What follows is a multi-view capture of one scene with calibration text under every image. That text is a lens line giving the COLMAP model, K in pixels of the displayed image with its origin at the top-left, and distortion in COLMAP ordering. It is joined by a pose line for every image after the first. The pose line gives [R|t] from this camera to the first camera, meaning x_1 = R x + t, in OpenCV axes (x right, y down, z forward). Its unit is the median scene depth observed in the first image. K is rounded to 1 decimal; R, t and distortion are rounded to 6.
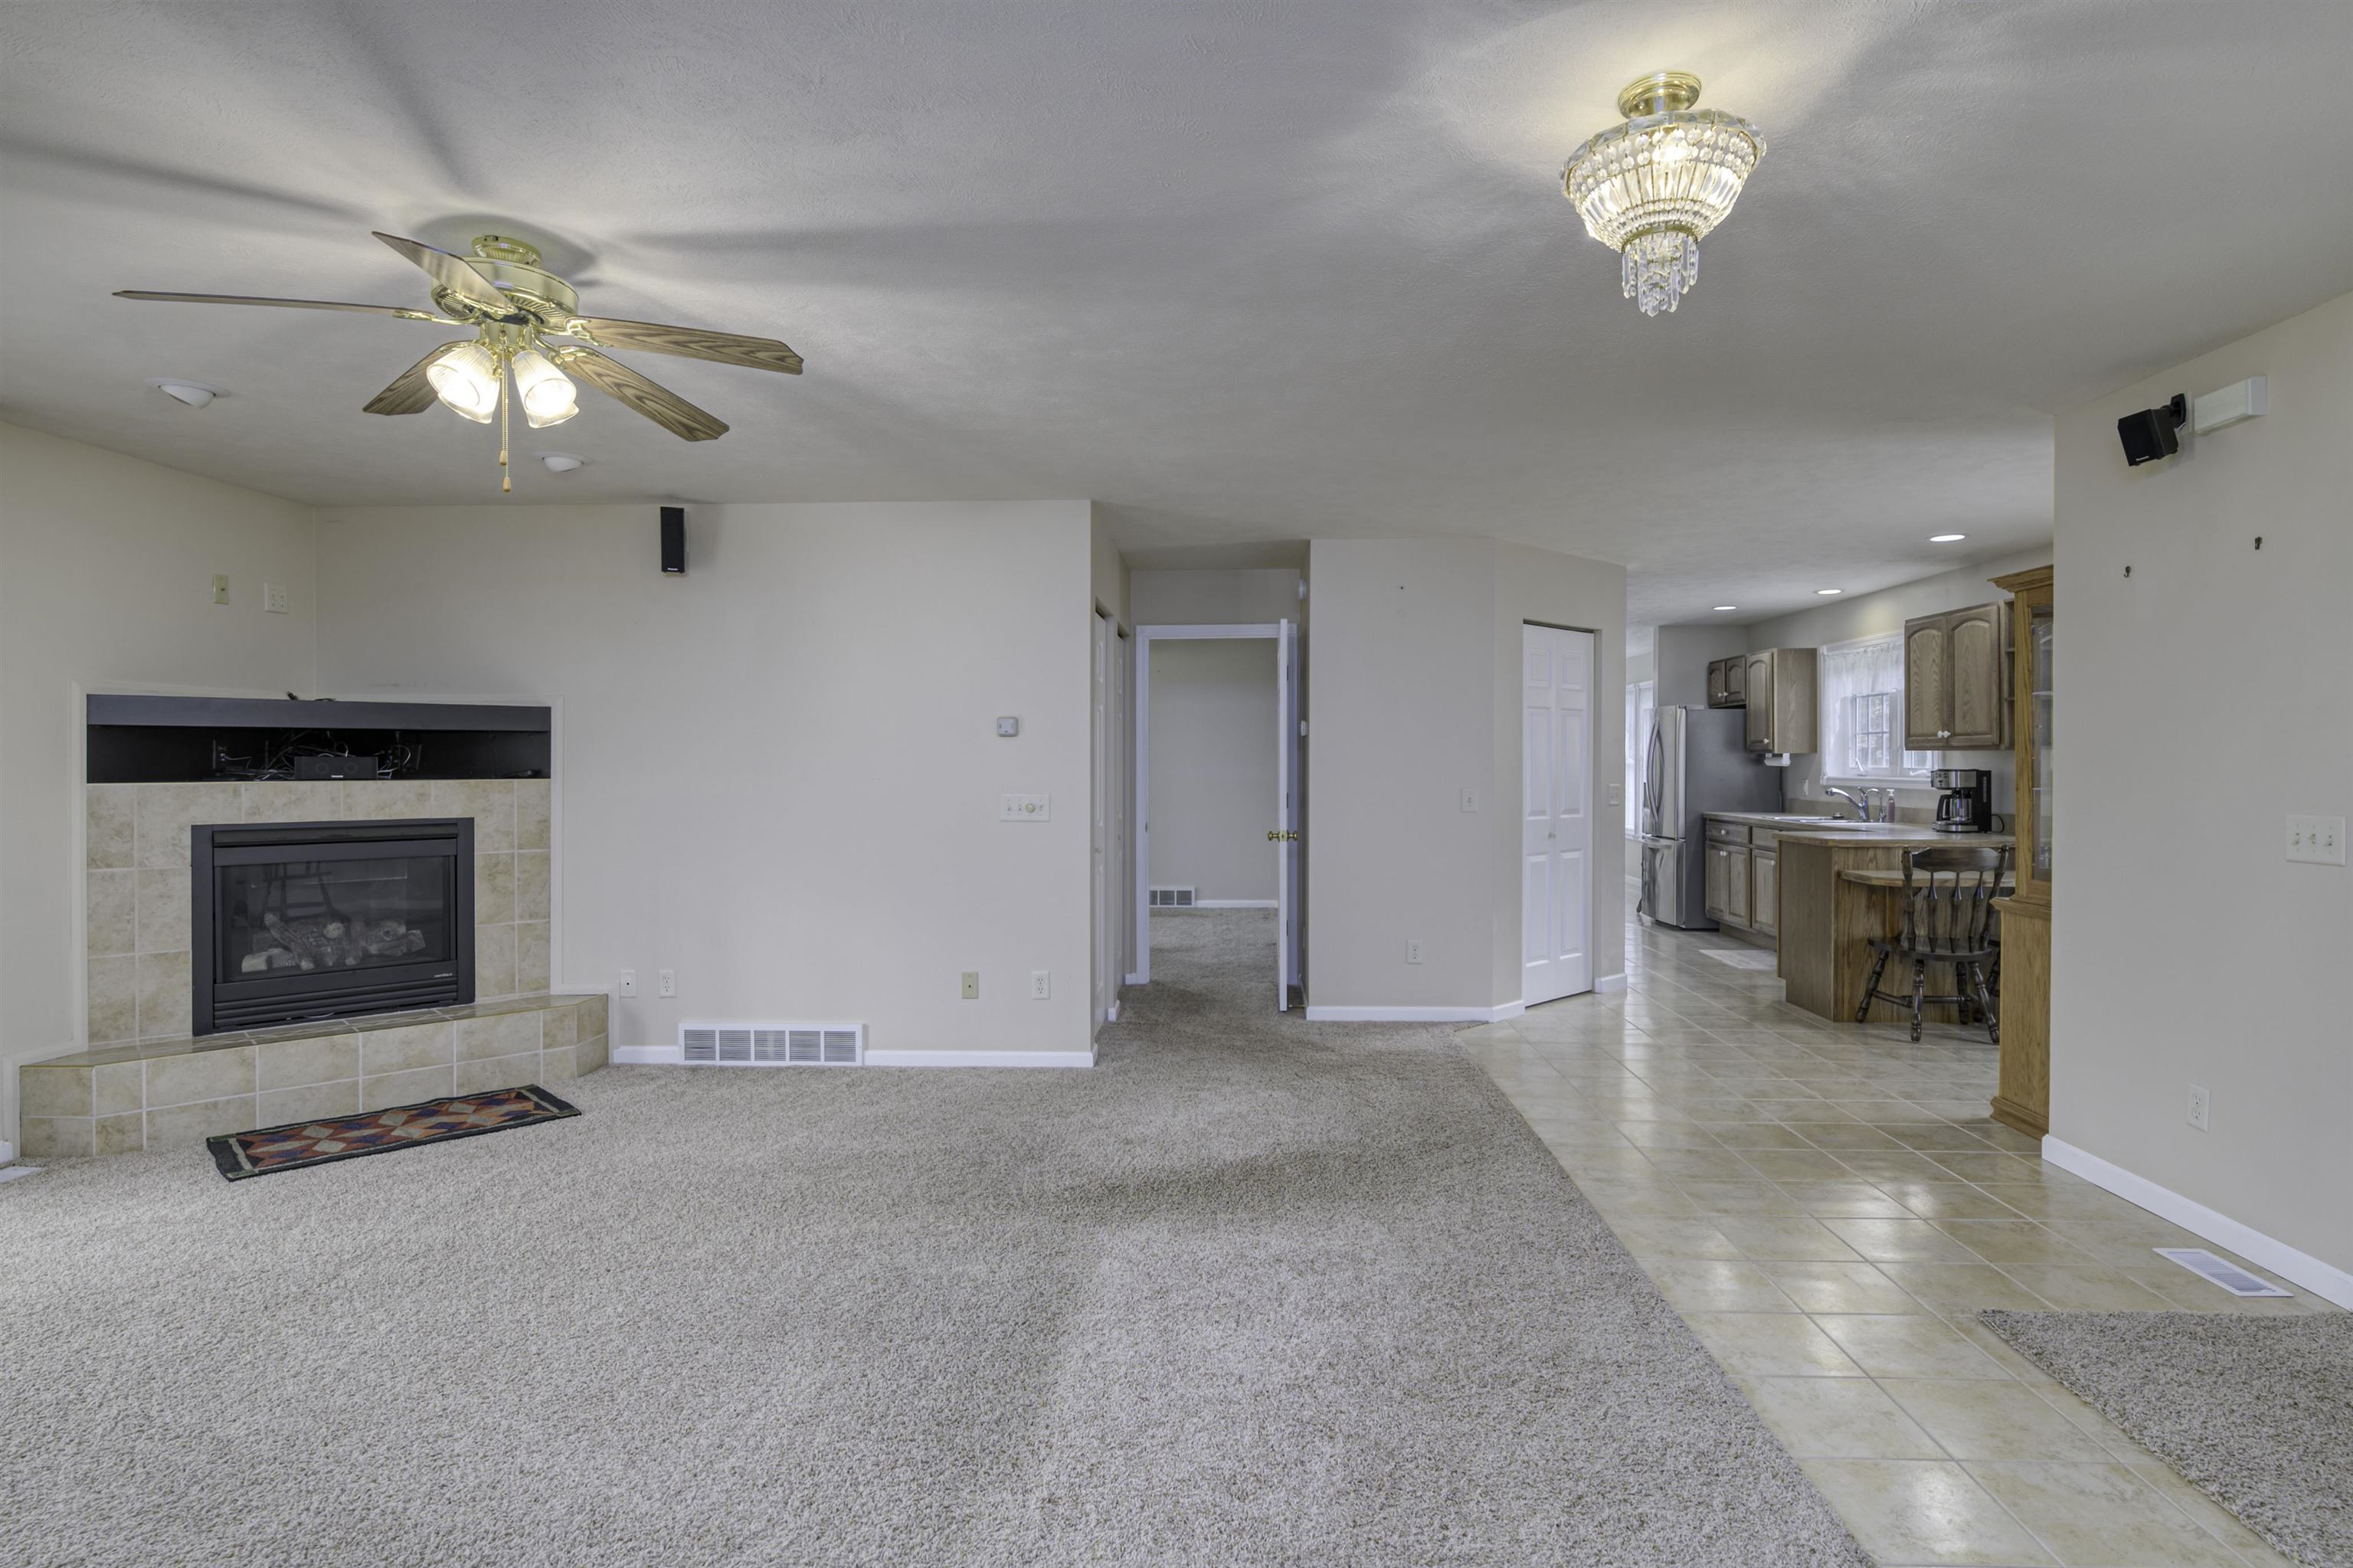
lens RADIAL K [[1216.8, 0, 1170.0], [0, 1216.8, 776.4], [0, 0, 1]] dist [-0.005746, -0.002177]
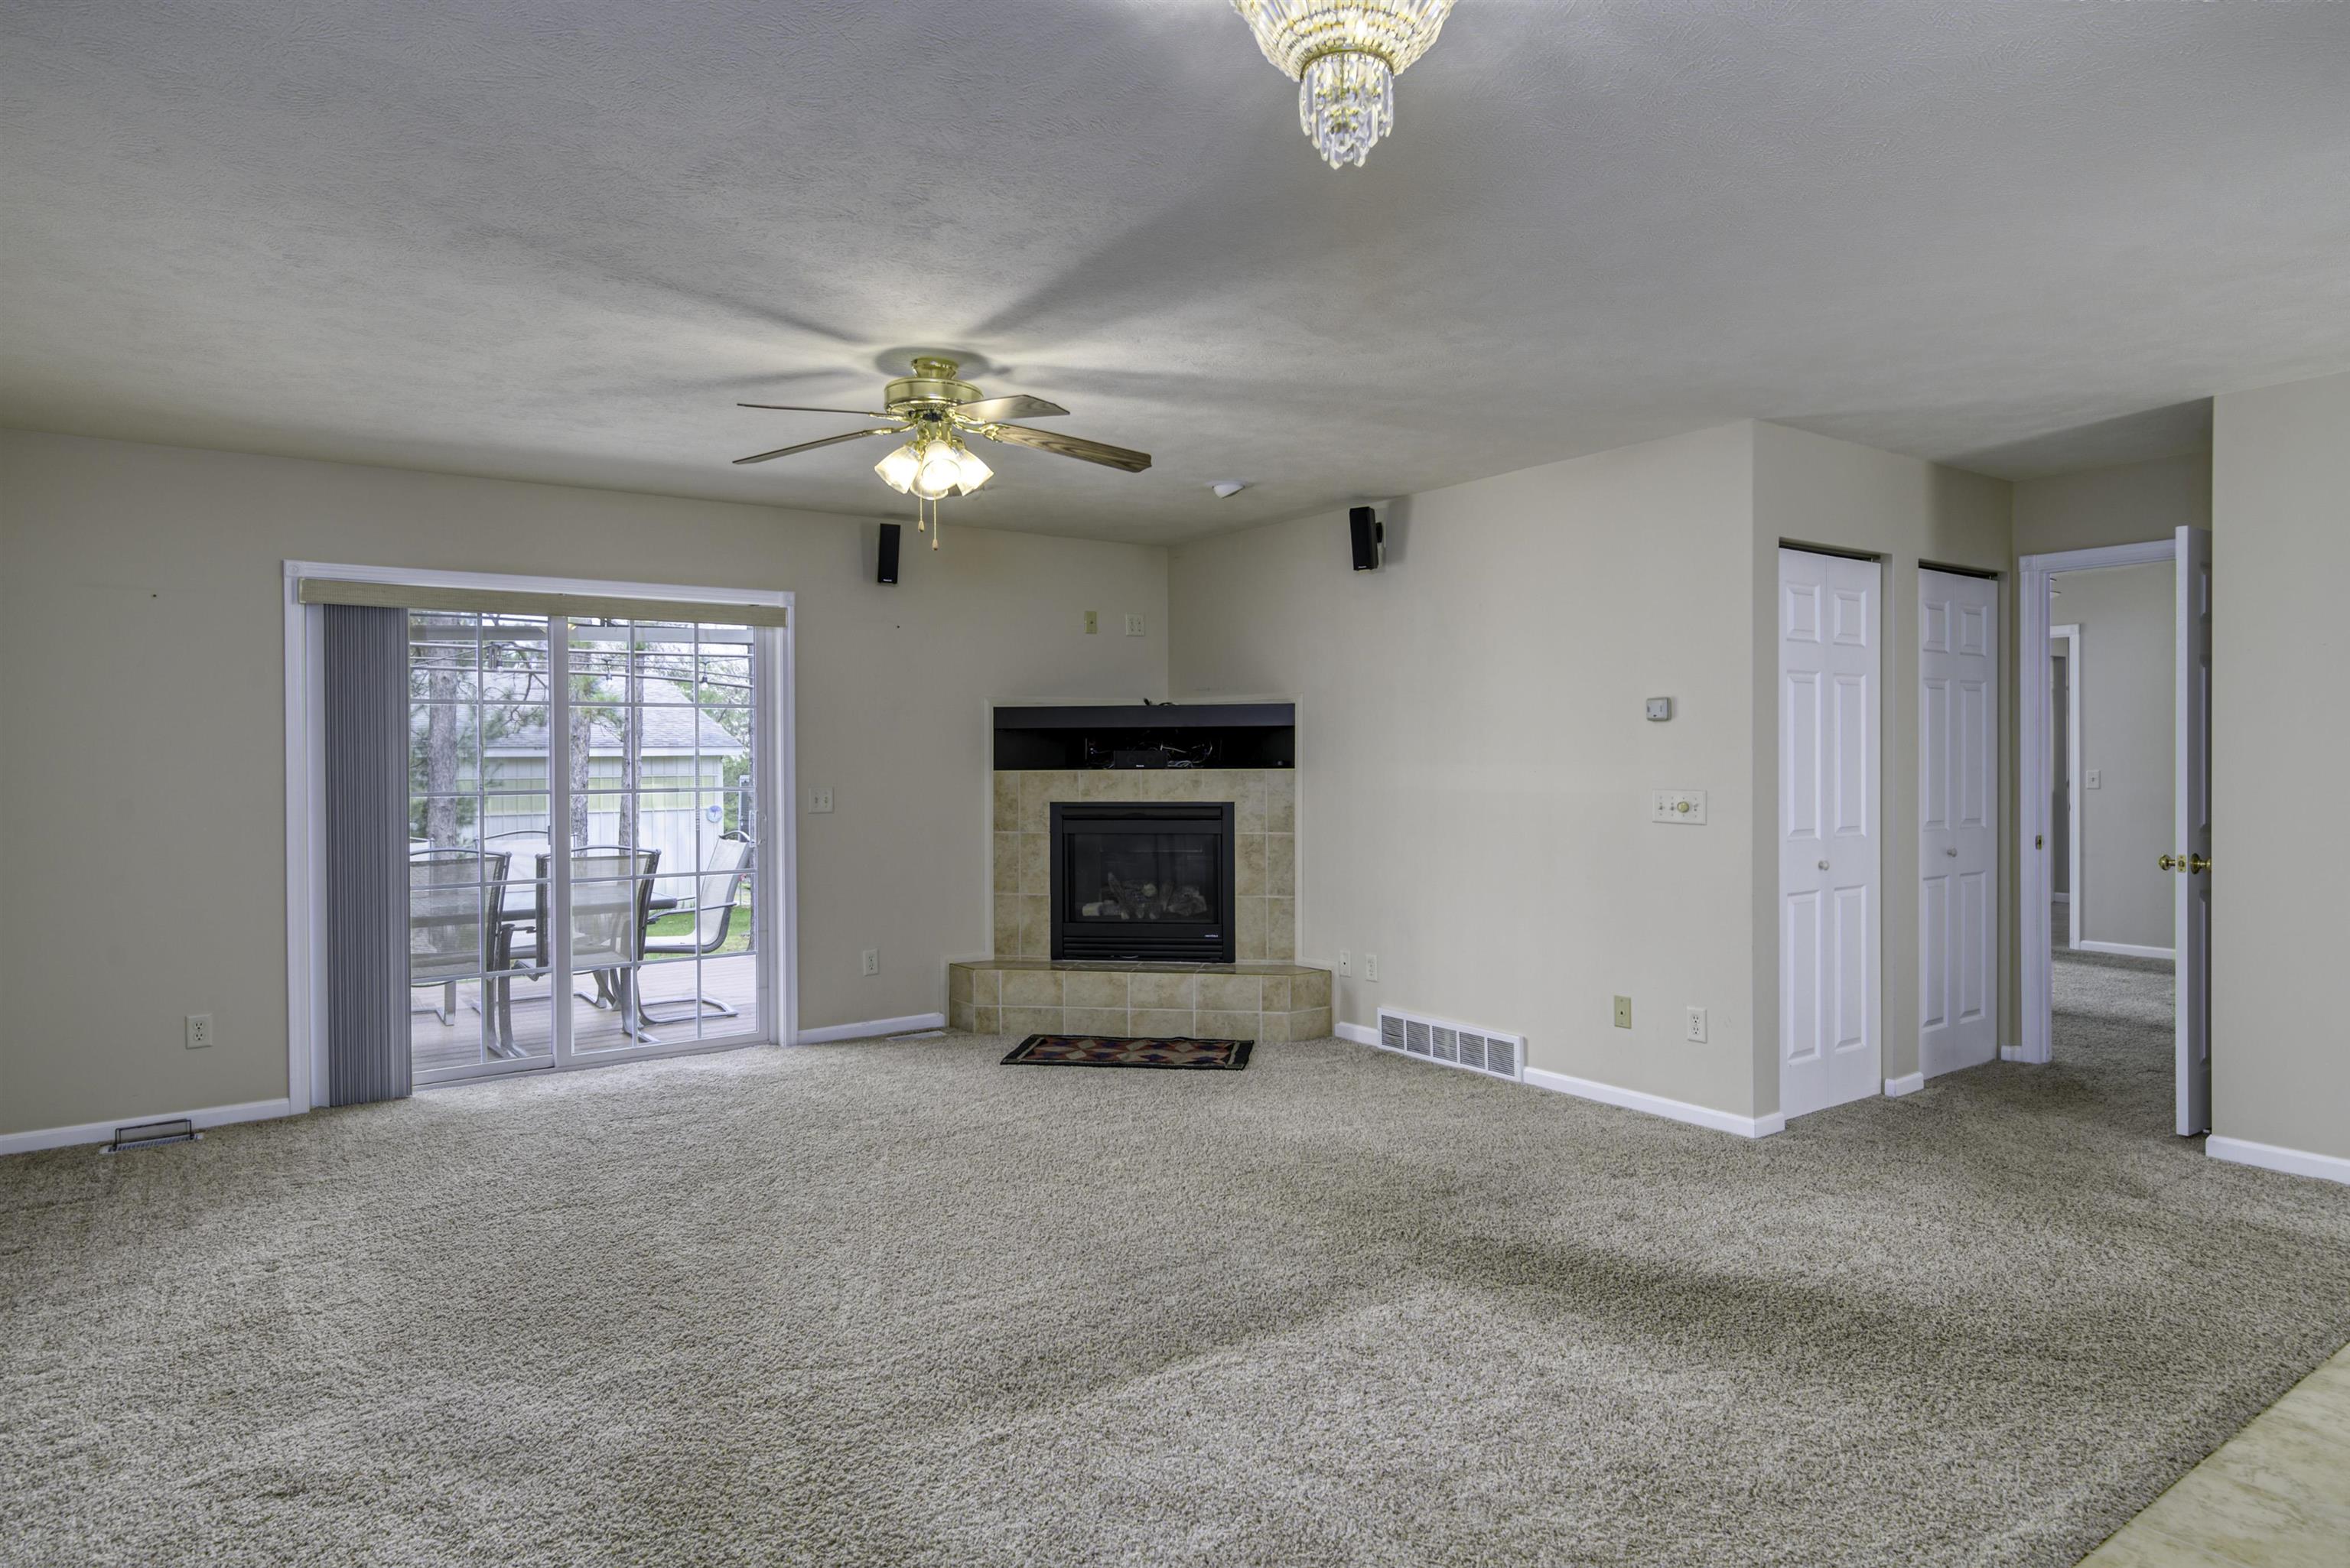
lens RADIAL K [[1368.4, 0, 1177.2], [0, 1368.4, 768.5], [0, 0, 1]] dist [0.006717, -0.003408]
pose [[0.609609, 0.005271, -0.792685, 0.435781], [-0.003289, 0.999986, 0.004120, -0.003166], [0.792695, 0.000095, 0.609618, 0.171586]]
